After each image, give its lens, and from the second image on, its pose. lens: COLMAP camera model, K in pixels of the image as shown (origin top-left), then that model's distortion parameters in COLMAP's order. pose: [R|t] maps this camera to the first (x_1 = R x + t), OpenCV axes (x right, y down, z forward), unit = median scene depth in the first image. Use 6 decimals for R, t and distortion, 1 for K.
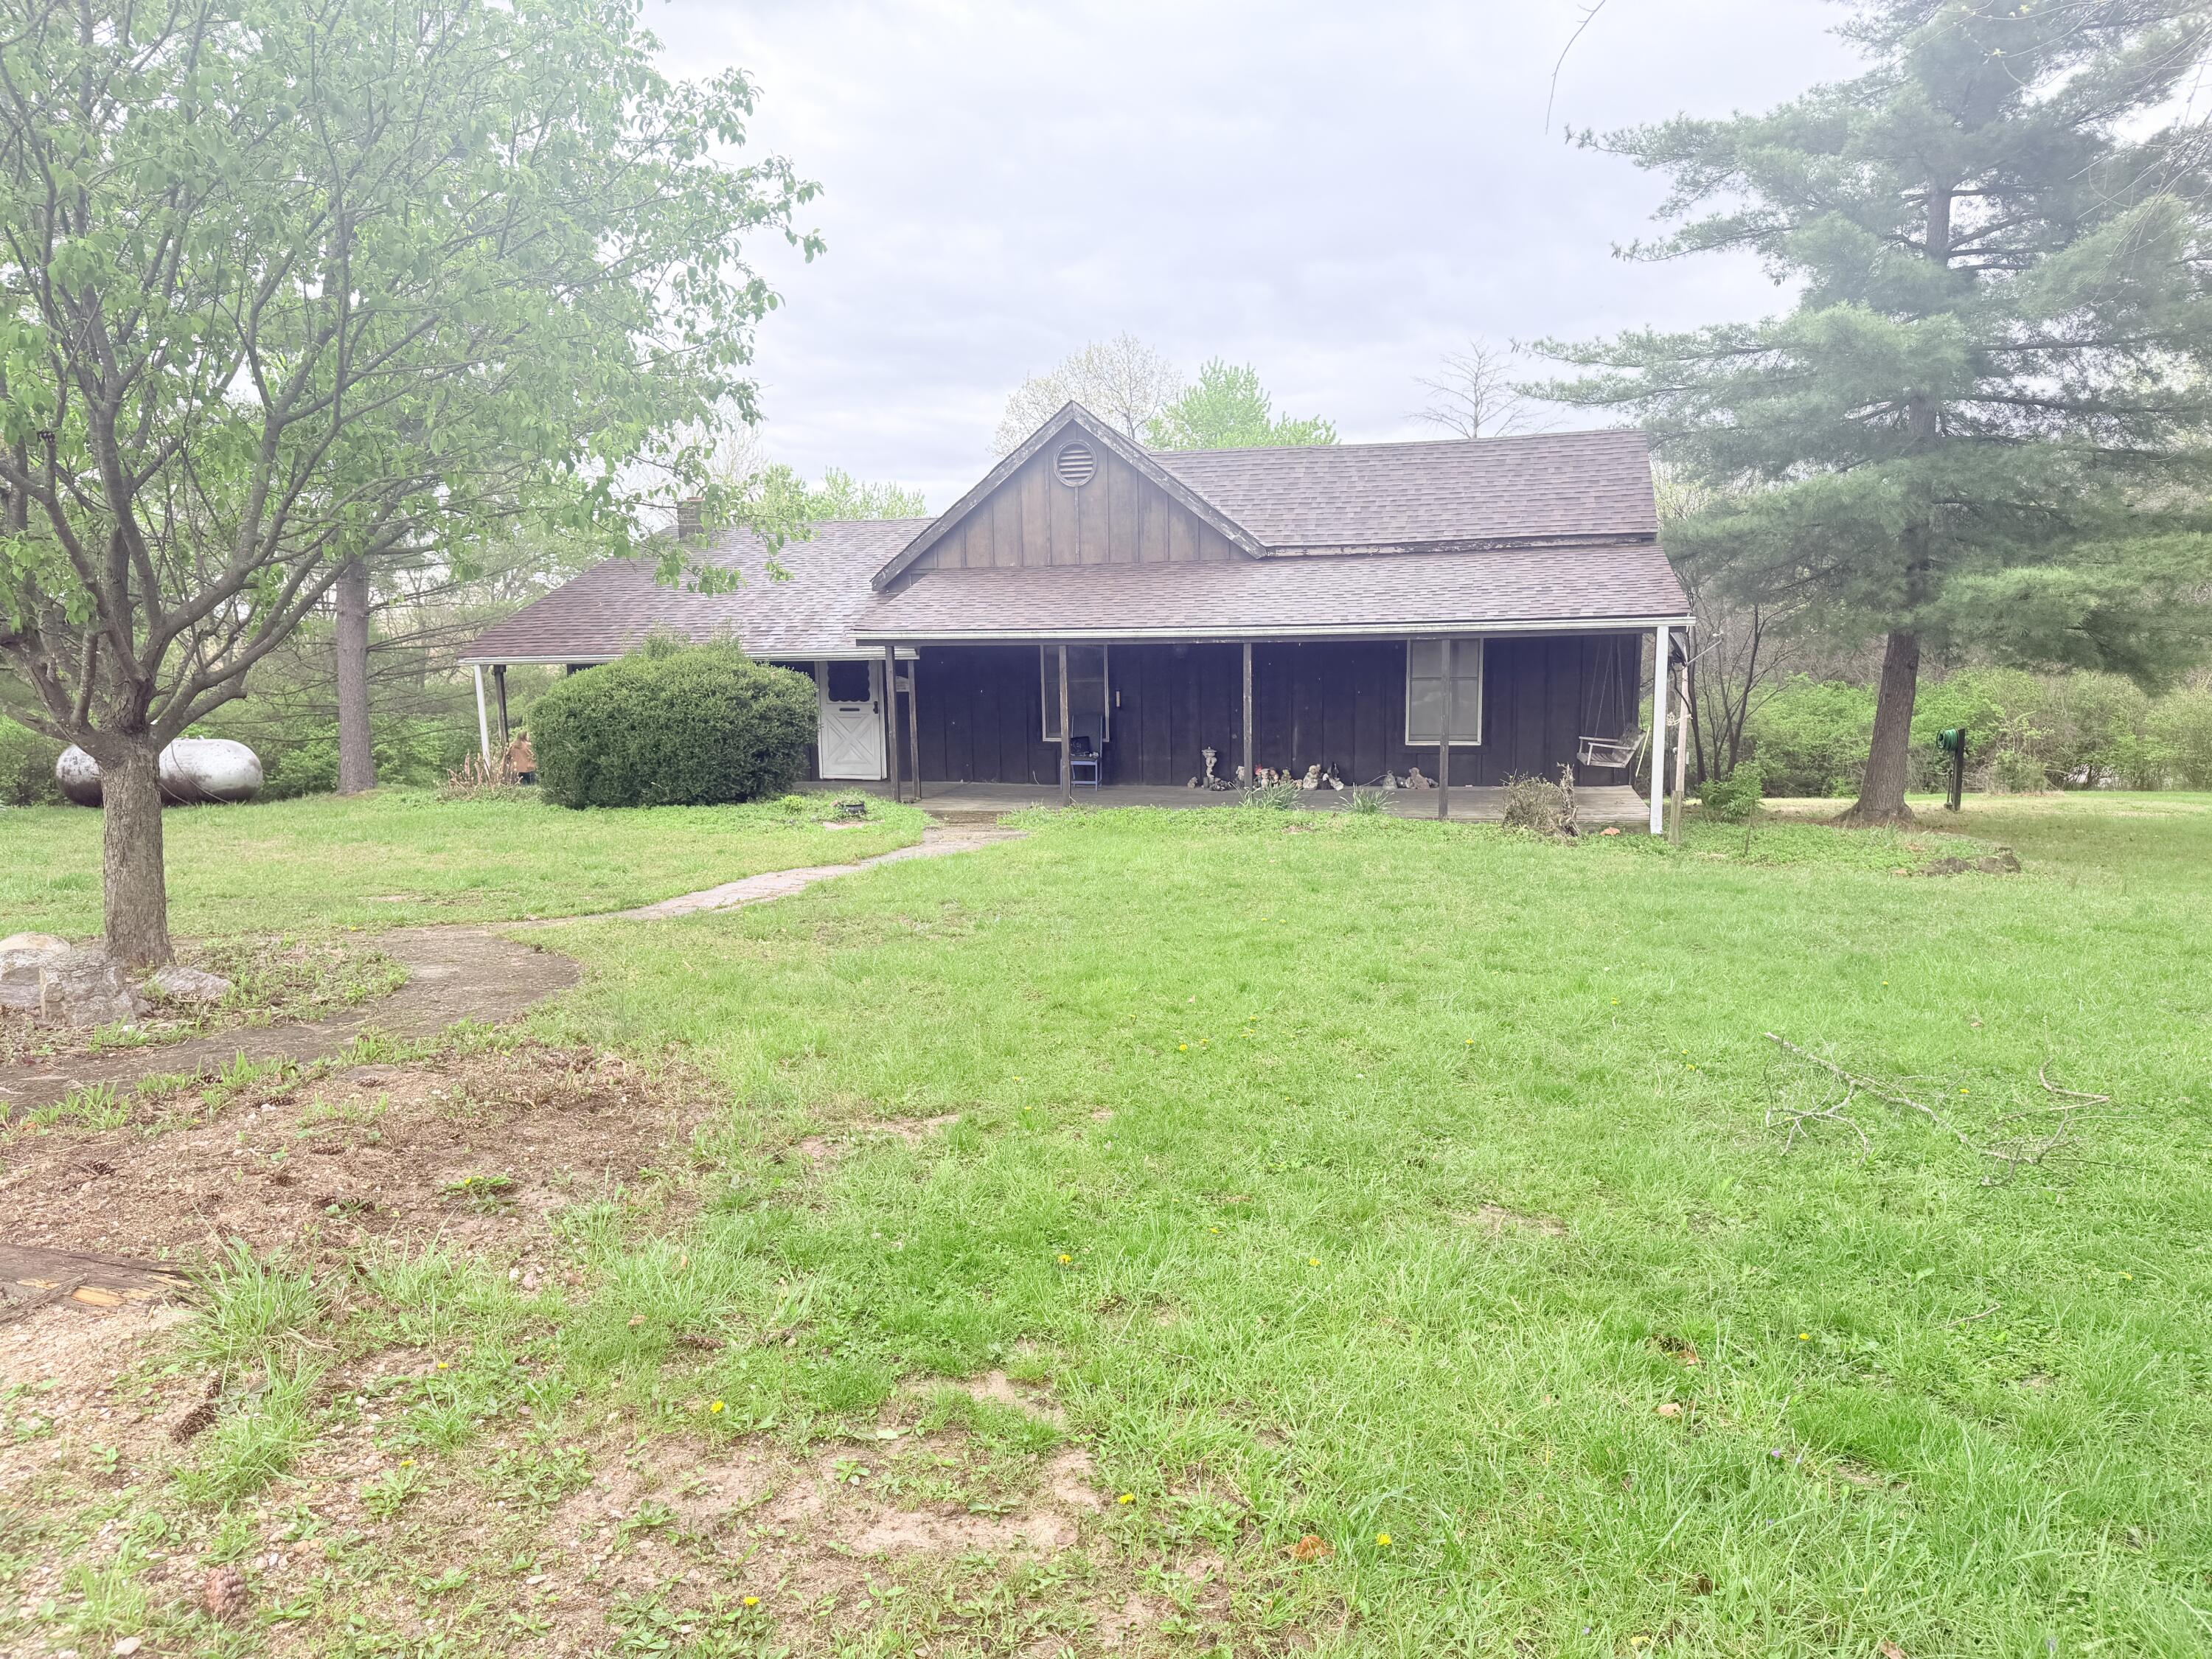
lens RADIAL K [[1532.5, 0, 1109.5], [0, 1532.5, 844.1], [0, 0, 1]] dist [0.045871, -0.050184]
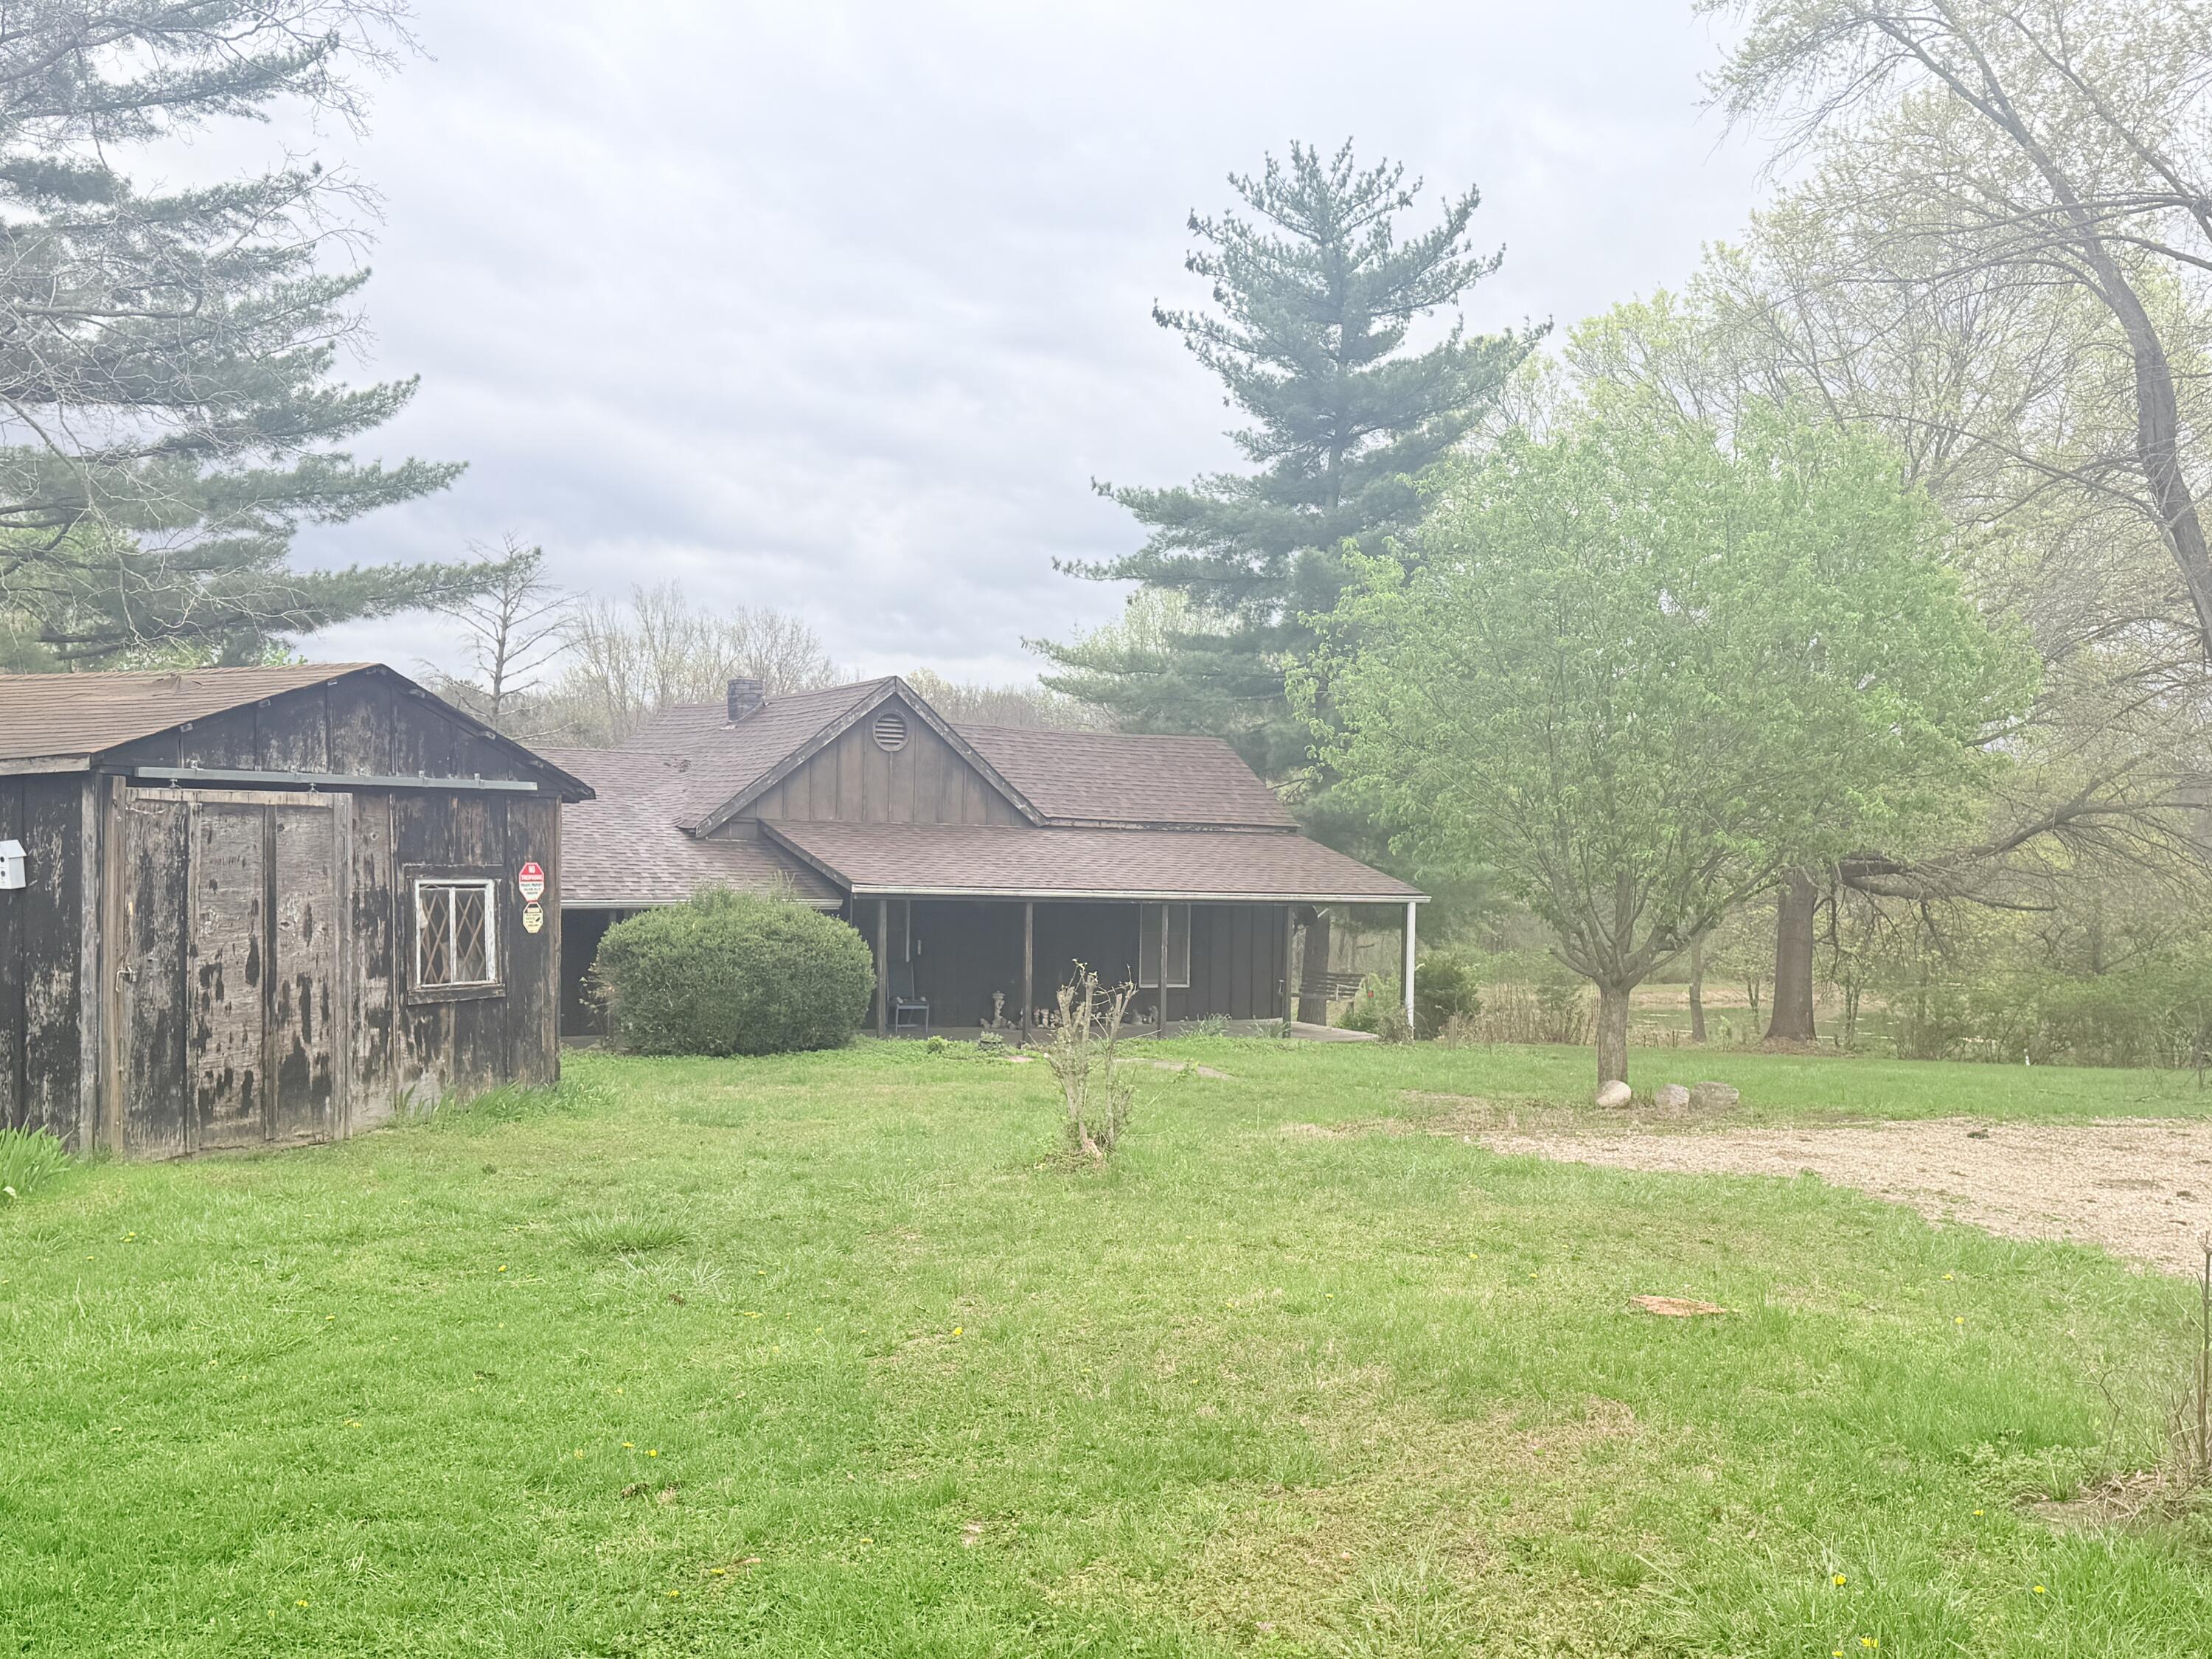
lens RADIAL K [[2146.4, 0, 1102.1], [0, 2146.4, 842.8], [0, 0, 1]] dist [0.037136, 0.000000]
pose [[0.702653, 0.039753, 0.710421, -1.110846], [0.056234, 0.992212, -0.111141, 0.007615], [-0.709307, 0.118043, 0.694946, -0.164575]]
